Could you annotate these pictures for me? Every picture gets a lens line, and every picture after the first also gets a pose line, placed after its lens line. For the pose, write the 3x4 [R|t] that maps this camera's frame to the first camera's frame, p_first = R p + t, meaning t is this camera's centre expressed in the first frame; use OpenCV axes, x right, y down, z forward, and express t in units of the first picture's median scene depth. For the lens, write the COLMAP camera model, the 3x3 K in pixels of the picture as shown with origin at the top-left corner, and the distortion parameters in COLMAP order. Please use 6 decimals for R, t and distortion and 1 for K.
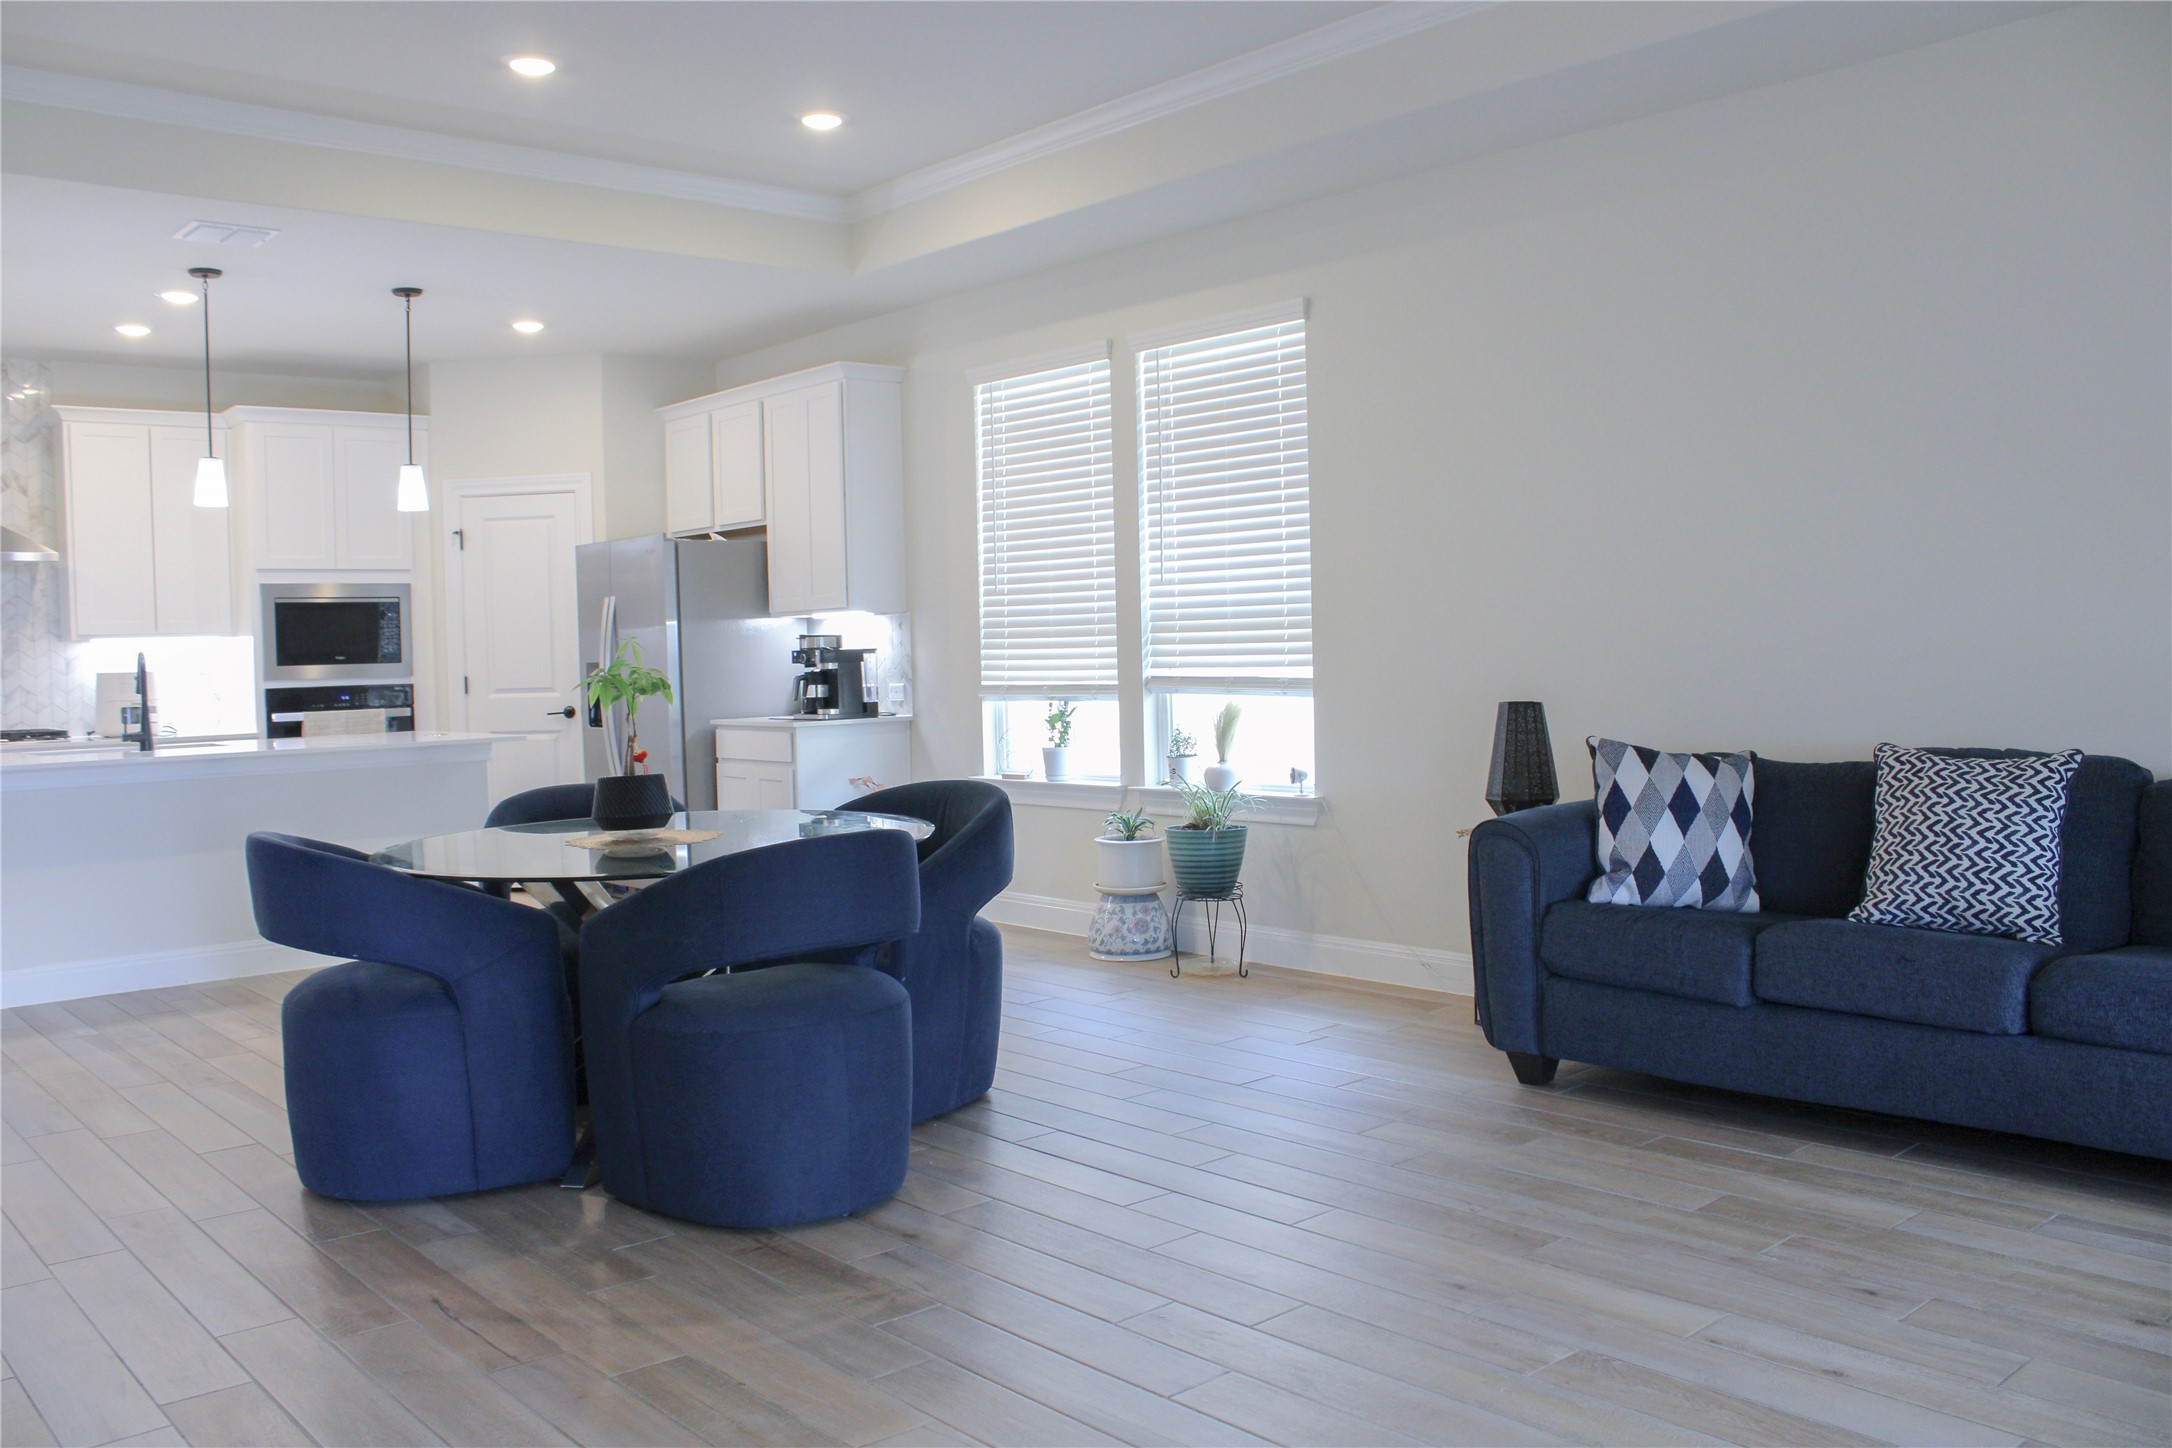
lens RADIAL K [[1787.4, 0, 1086.0], [0, 1787.4, 724.0], [0, 0, 1]] dist [-0.160835, 0.140943]
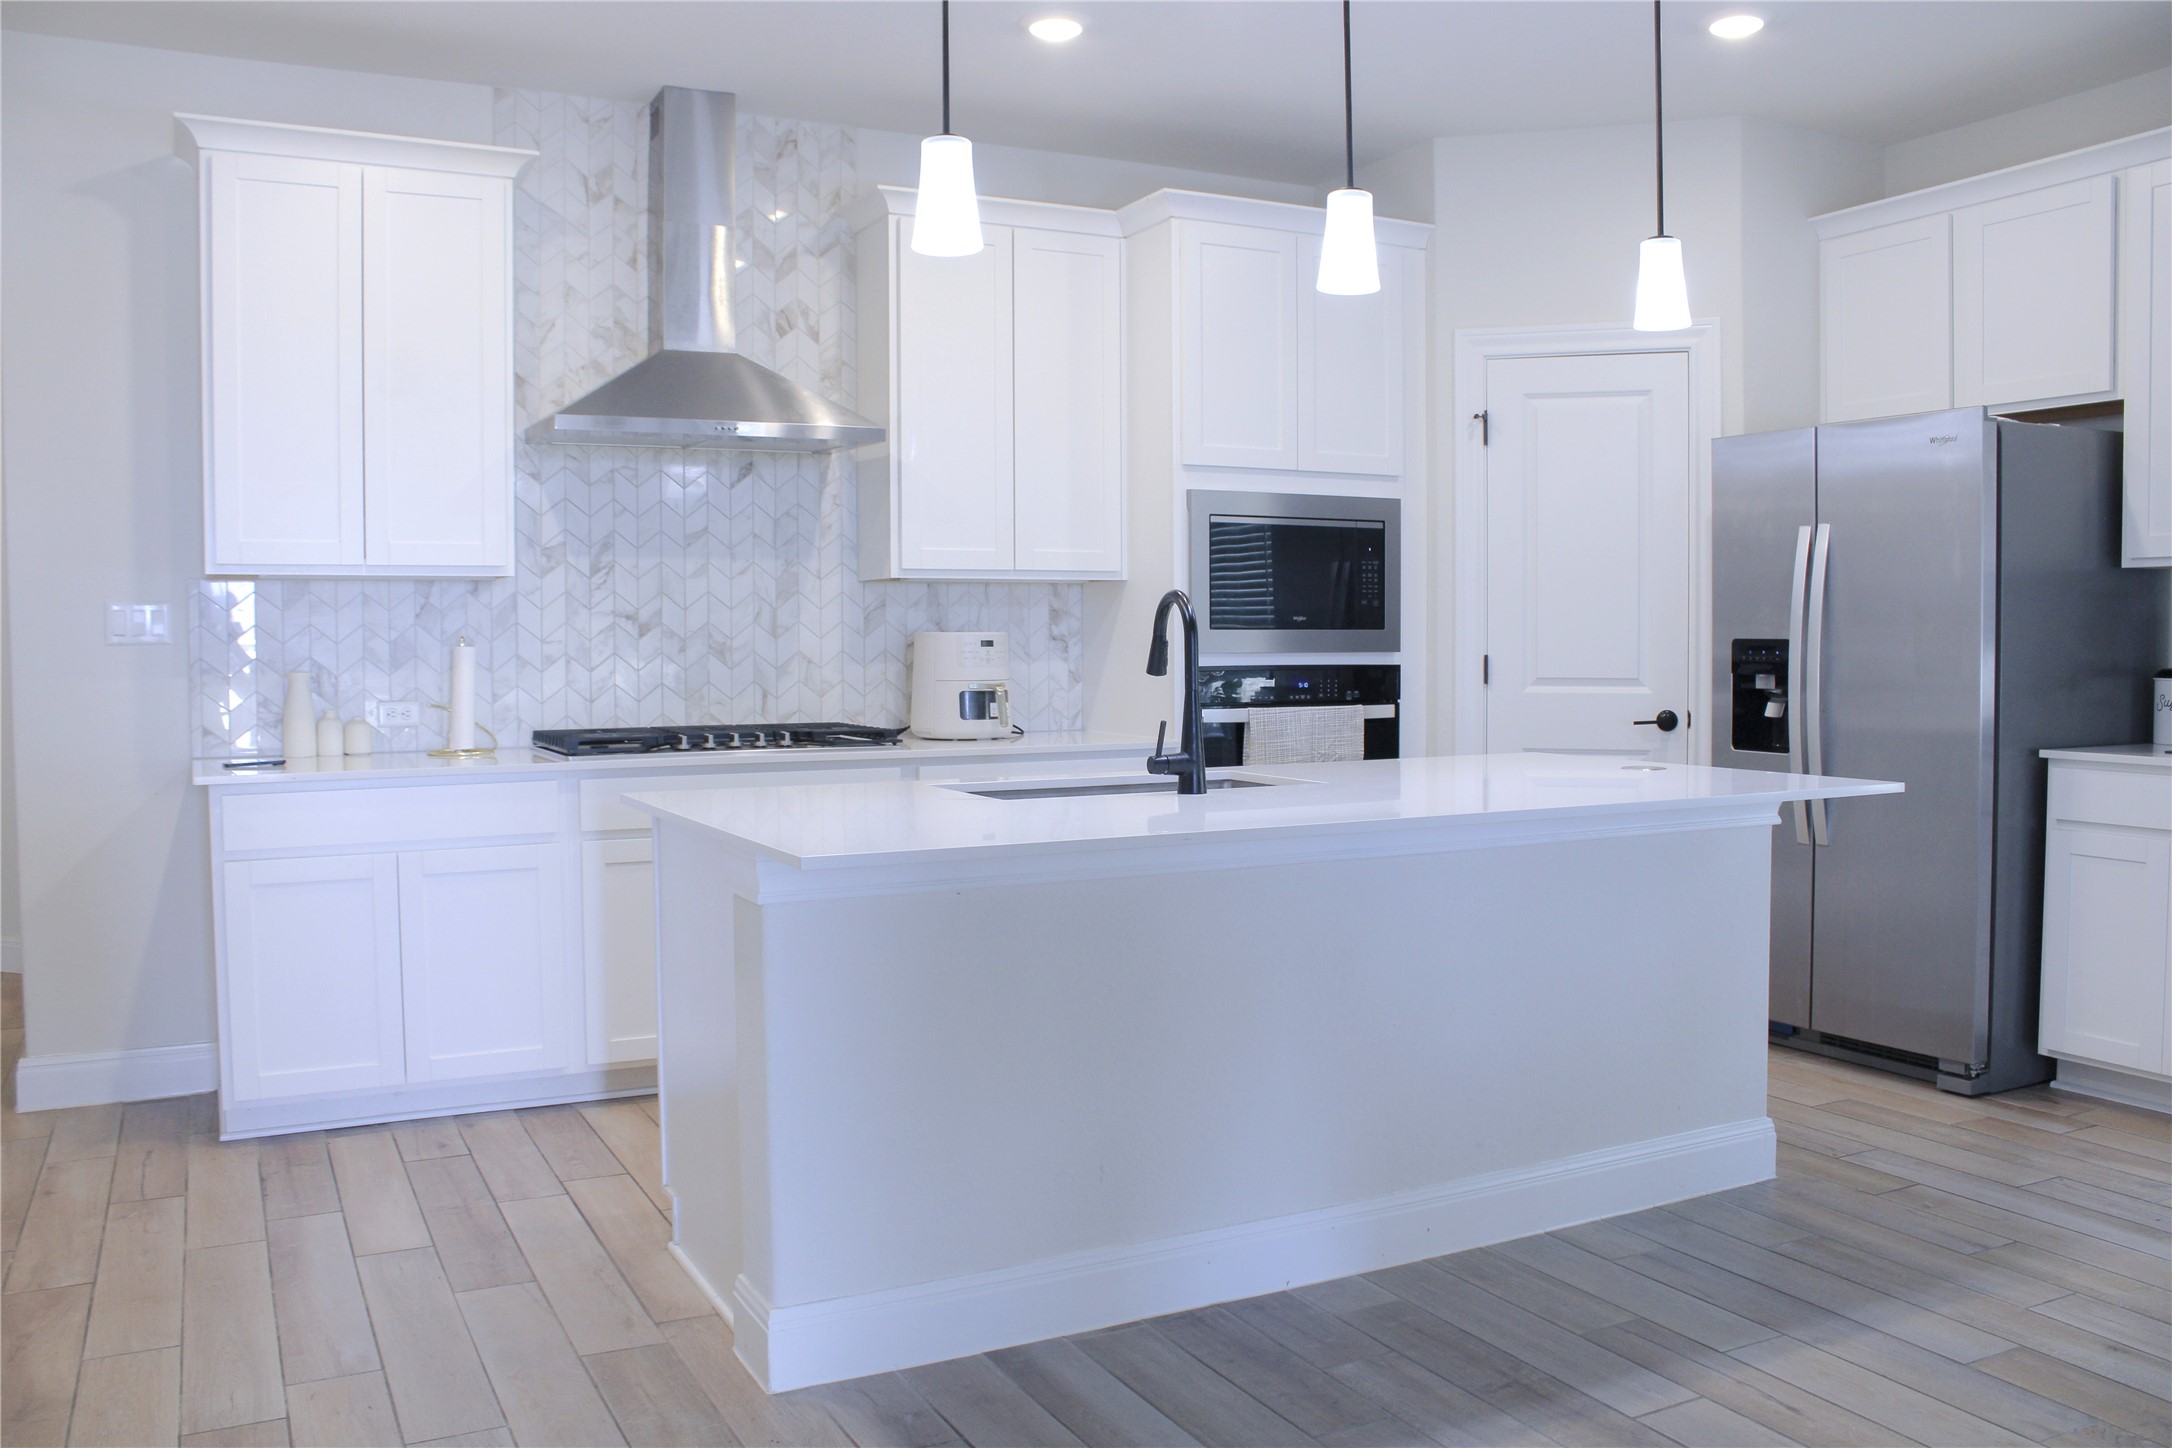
lens RADIAL K [[1787.4, 0, 1086.0], [0, 1787.4, 724.0], [0, 0, 1]] dist [-0.160835, 0.140943]
pose [[0.968050, 0.034750, -0.248338, -0.359791], [-0.031743, 0.999366, 0.016107, -0.009688], [0.248741, -0.007710, 0.968539, 0.404649]]
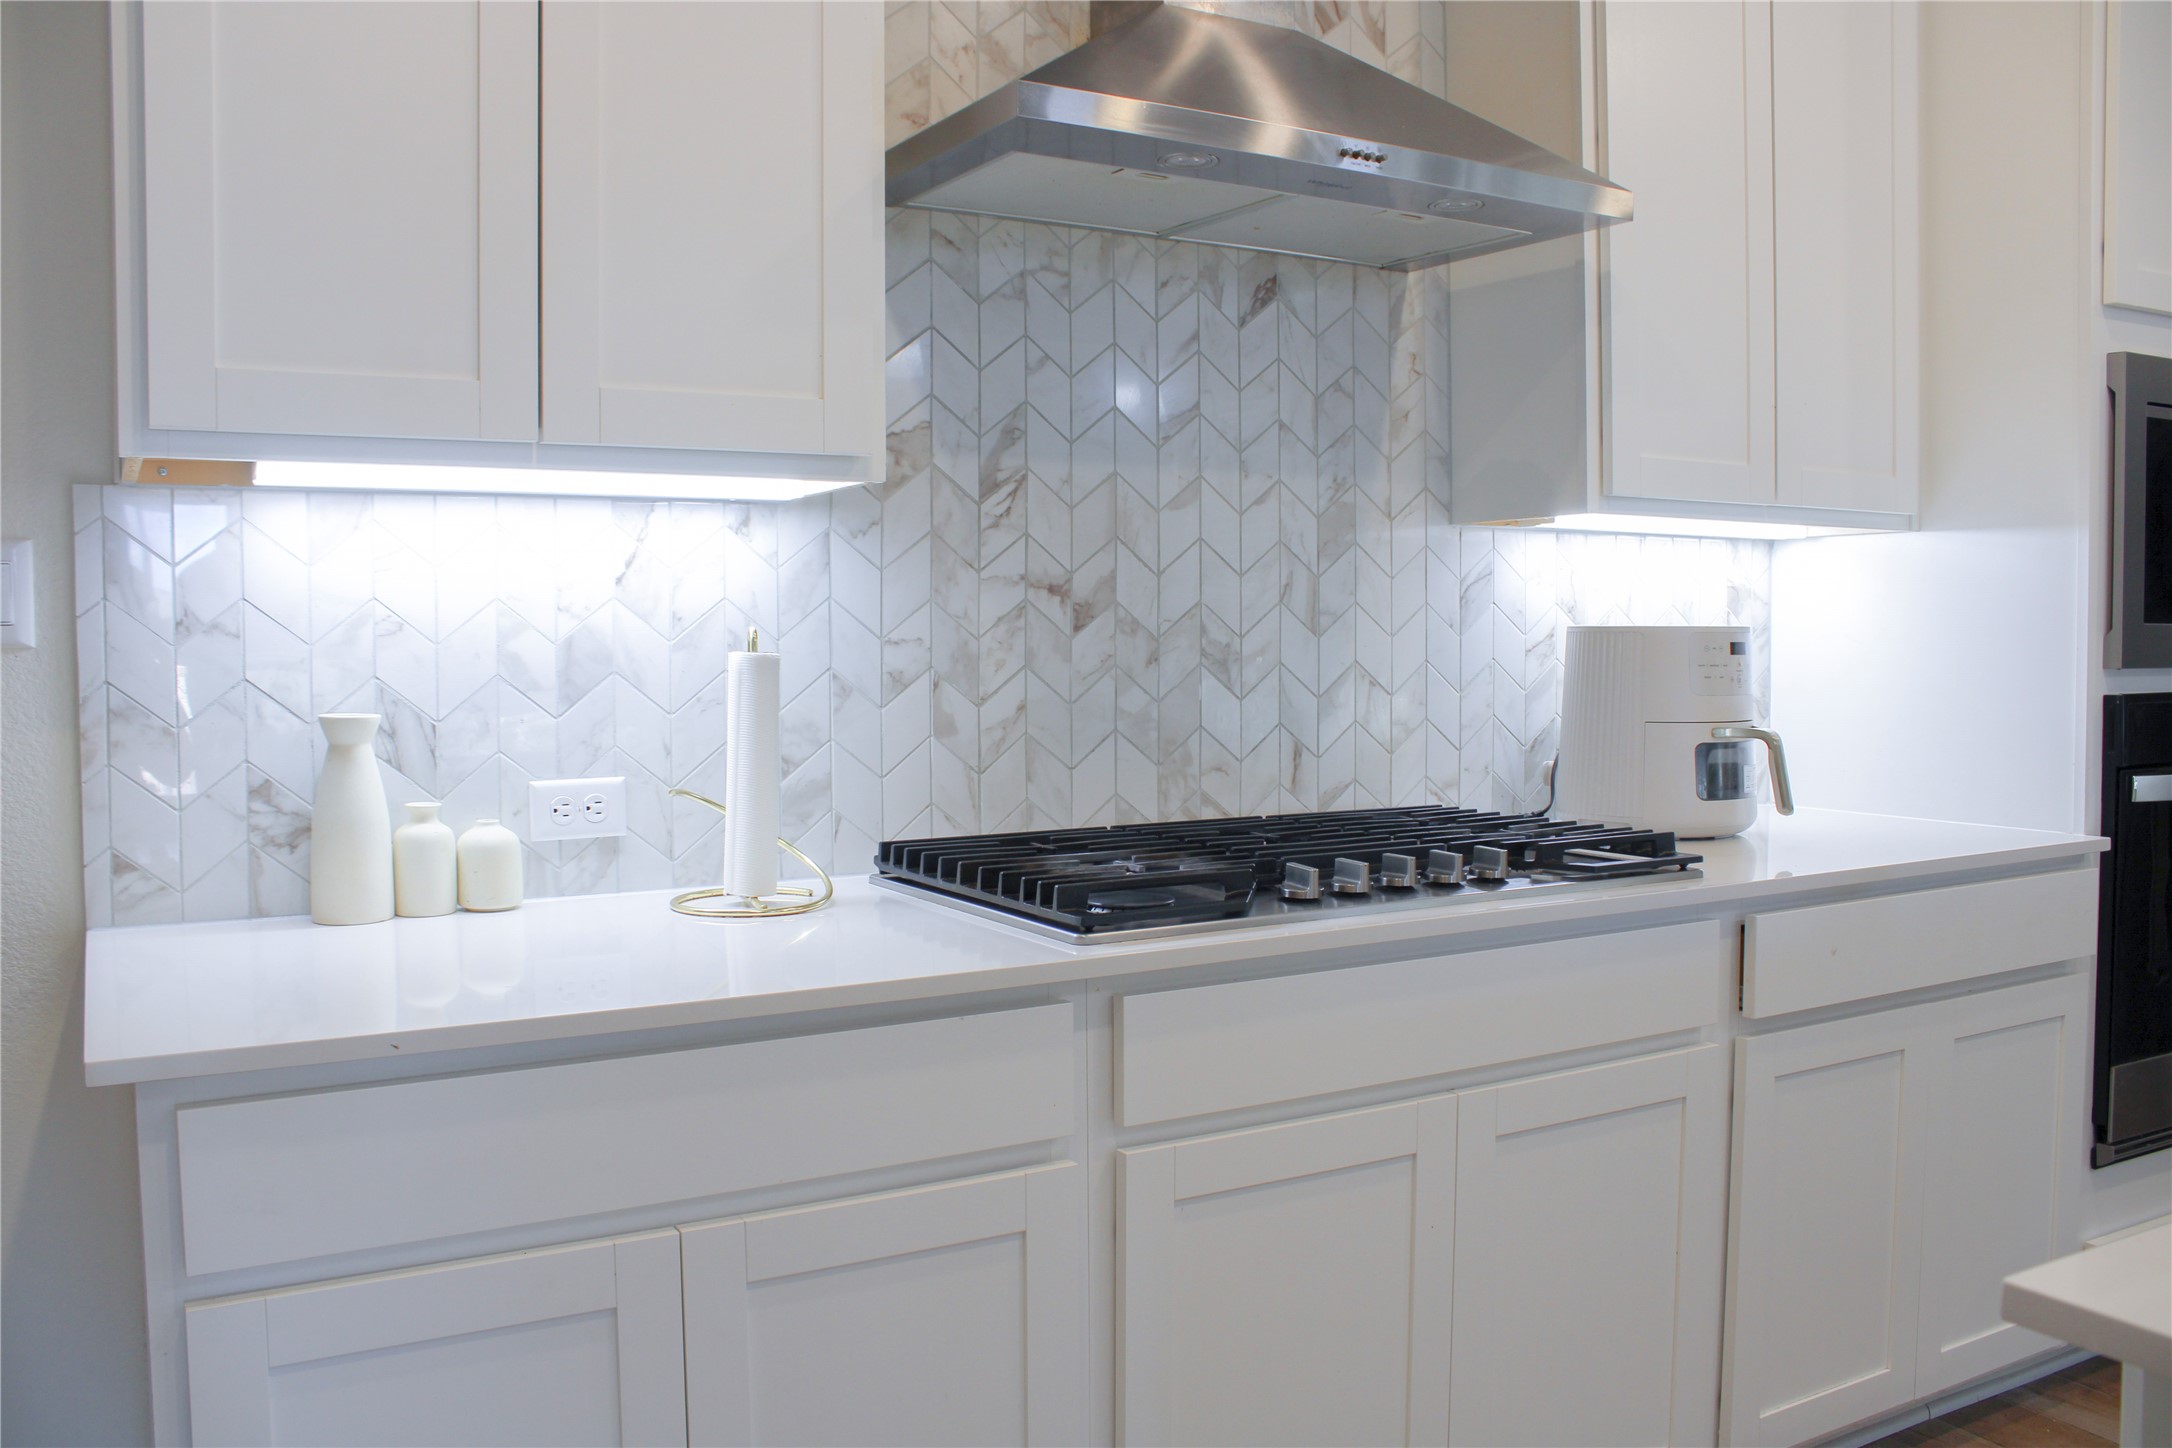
lens RADIAL K [[1787.4, 0, 1086.0], [0, 1787.4, 724.0], [0, 0, 1]] dist [-0.160835, 0.140943]
pose [[0.980513, 0.032676, -0.193719, -0.600629], [-0.030416, 0.999430, 0.014633, -0.014300], [0.194087, -0.008456, 0.980948, 0.672224]]
